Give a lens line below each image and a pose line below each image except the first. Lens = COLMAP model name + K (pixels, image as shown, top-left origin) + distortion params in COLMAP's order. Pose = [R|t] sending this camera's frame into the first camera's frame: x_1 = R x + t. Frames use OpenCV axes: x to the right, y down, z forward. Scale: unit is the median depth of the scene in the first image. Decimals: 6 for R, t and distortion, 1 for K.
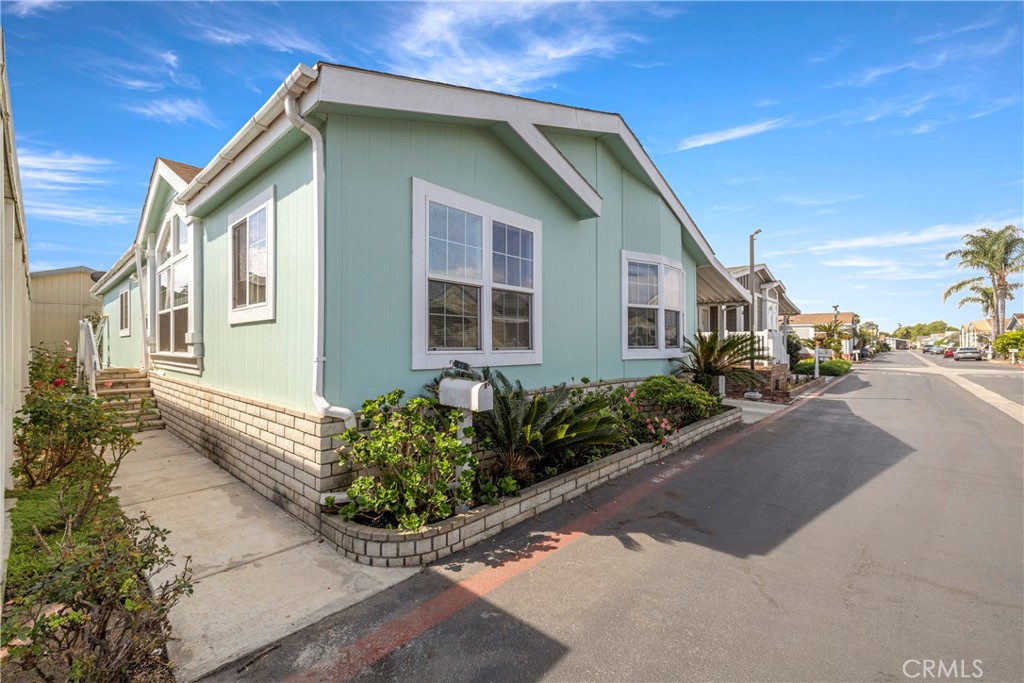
lens RADIAL K [[437.3, 0, 518.7], [0, 437.3, 343.5], [0, 0, 1]] dist [-0.000563, 0.000371]
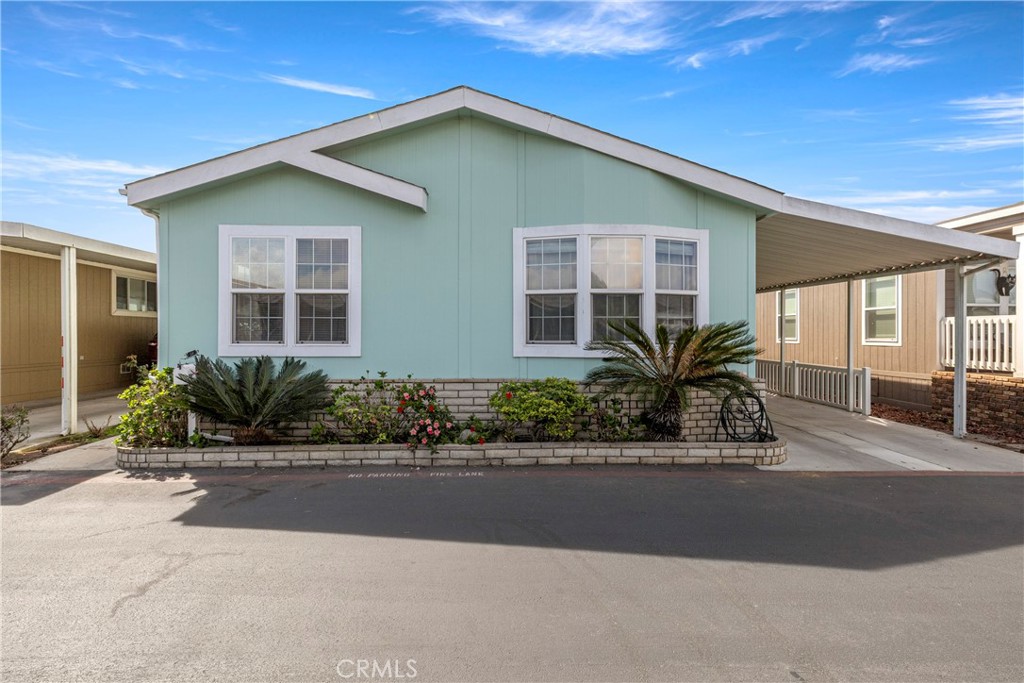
lens RADIAL K [[494.4, 0, 514.0], [0, 494.4, 336.4], [0, 0, 1]] dist [-0.000695, -0.000332]
pose [[0.685092, 0.006134, -0.728431, 1.363481], [0.001052, 0.999955, 0.009410, -0.017513], [0.728456, -0.007213, 0.685055, 0.479935]]
